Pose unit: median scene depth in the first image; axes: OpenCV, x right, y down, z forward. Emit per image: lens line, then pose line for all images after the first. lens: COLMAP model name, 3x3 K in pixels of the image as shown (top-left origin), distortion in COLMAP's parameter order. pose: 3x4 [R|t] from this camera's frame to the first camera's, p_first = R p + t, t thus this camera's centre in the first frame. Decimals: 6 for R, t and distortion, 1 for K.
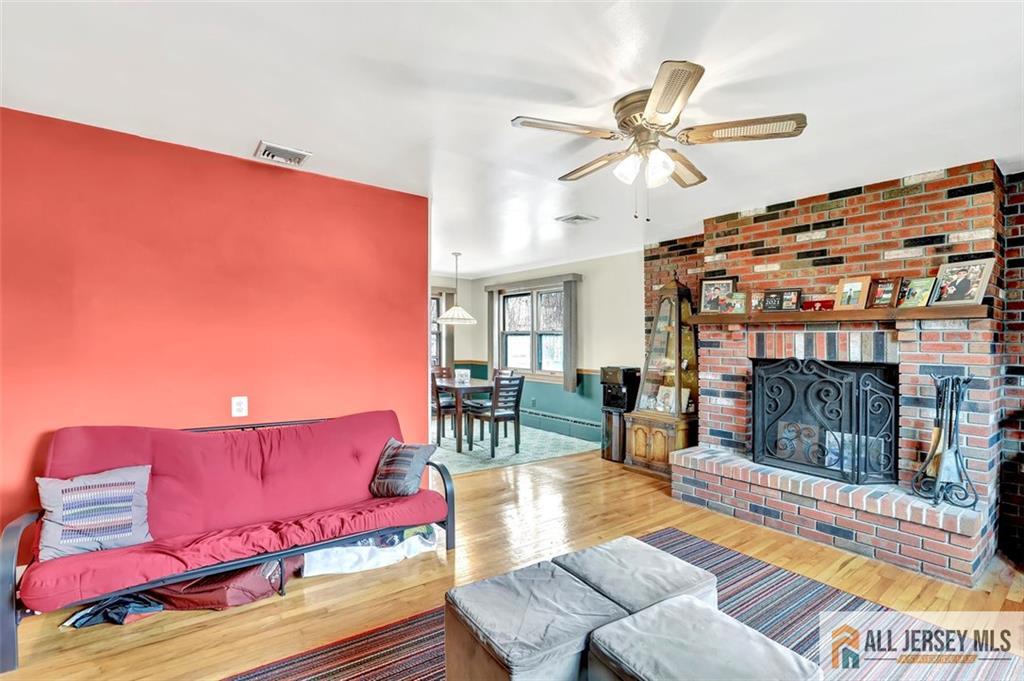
lens RADIAL K [[468.8, 0, 511.2], [0, 468.8, 346.7], [0, 0, 1]] dist [-0.024156, 0.000721]
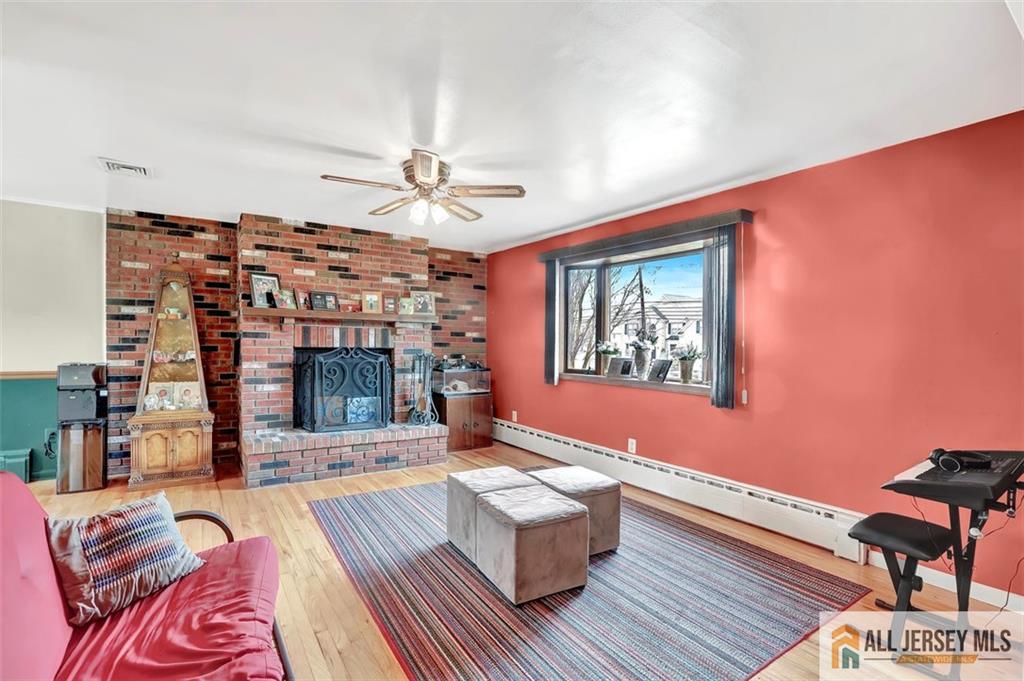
lens RADIAL K [[468.8, 0, 506.9], [0, 468.8, 330.8], [0, 0, 1]] dist [-0.024156, 0.000721]
pose [[0.076673, 0.006712, 0.997034, -0.653571], [-0.009045, 0.999941, -0.006036, -0.015581], [-0.997015, -0.008555, 0.076730, 0.400797]]
